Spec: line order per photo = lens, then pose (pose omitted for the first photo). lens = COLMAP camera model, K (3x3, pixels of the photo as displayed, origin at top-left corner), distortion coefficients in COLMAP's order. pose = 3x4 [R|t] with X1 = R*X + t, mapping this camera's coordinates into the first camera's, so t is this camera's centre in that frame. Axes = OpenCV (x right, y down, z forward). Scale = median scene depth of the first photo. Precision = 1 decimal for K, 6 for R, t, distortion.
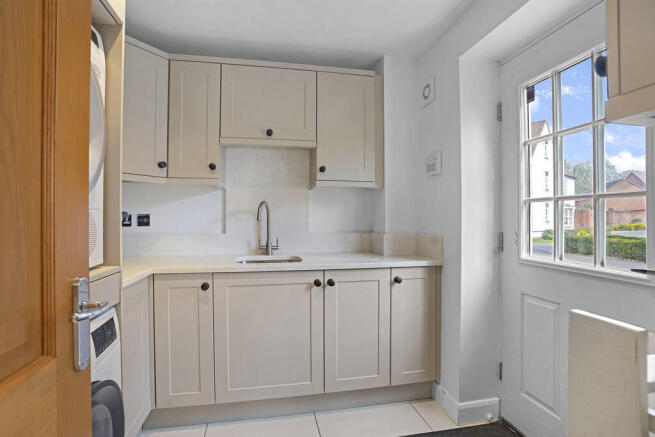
lens RADIAL K [[315.2, 0, 327.9], [0, 315.2, 217.1], [0, 0, 1]] dist [-0.035727, 0.003800]
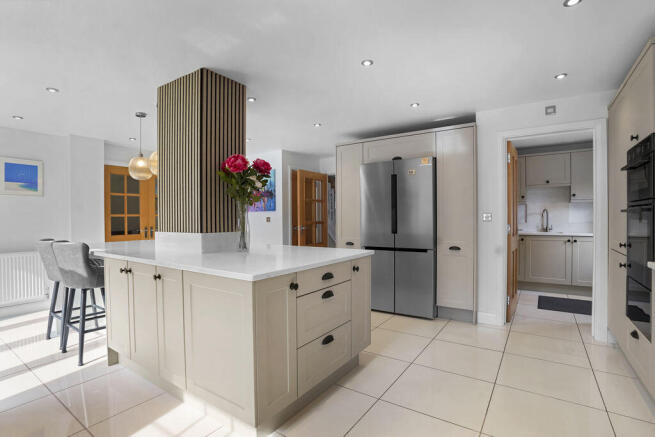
lens RADIAL K [[315.2, 0, 332.1], [0, 315.2, 220.1], [0, 0, 1]] dist [-0.035727, 0.003800]
pose [[0.705687, 0.005699, -0.708500, 0.351027], [0.001593, 0.999952, 0.009631, 0.008862], [0.708521, -0.007926, 0.705645, -1.953664]]
